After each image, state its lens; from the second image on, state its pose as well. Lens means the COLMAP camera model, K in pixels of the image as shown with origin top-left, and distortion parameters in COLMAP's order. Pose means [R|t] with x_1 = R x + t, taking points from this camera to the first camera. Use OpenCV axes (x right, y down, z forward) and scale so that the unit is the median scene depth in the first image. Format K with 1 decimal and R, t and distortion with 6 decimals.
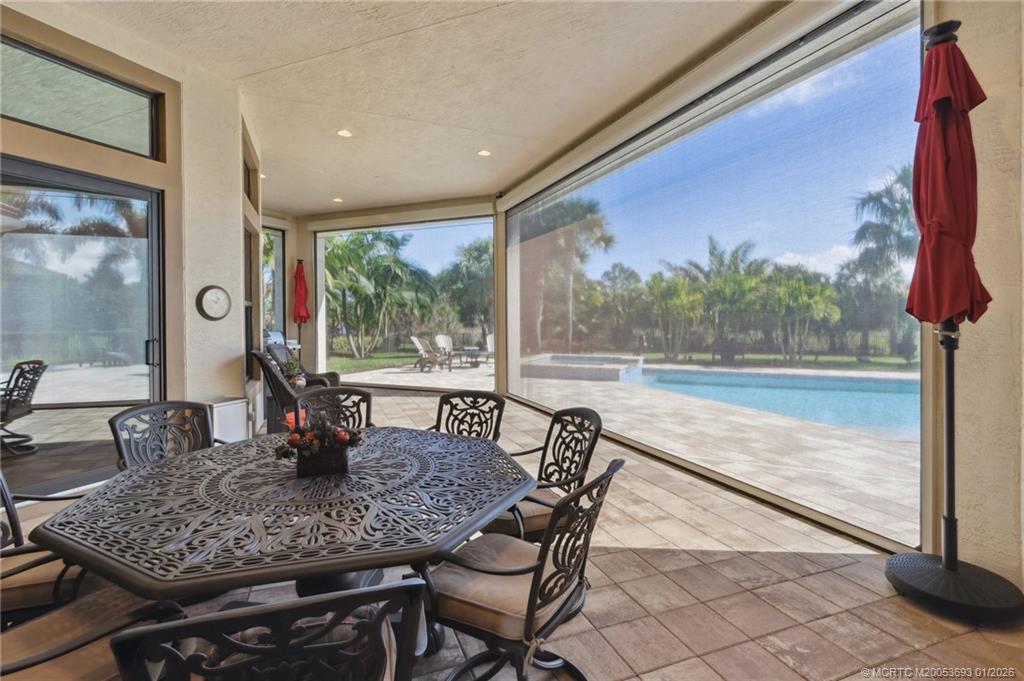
lens RADIAL K [[483.0, 0, 511.0], [0, 483.0, 327.6], [0, 0, 1]] dist [-0.003704, -0.000139]
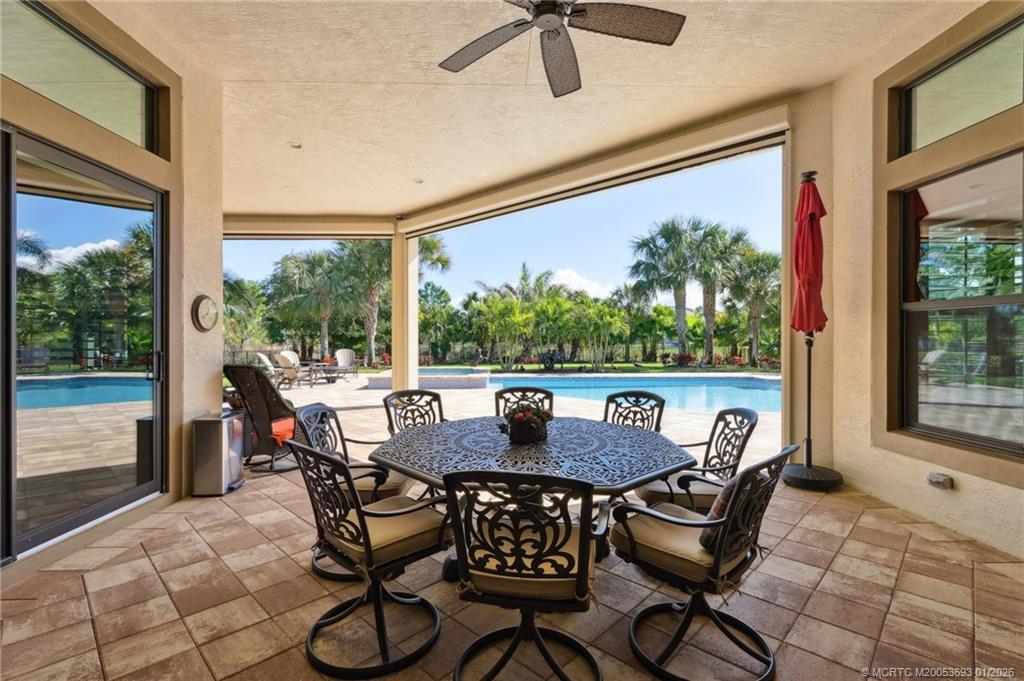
lens RADIAL K [[468.7, 0, 512.0], [0, 468.7, 340.5], [0, 0, 1]] dist [-0.000364, 0.000075]
pose [[0.910330, -0.005247, 0.413849, -0.134185], [0.008020, 0.999956, -0.004964, 0.003255], [-0.413804, 0.007838, 0.910332, -0.025082]]
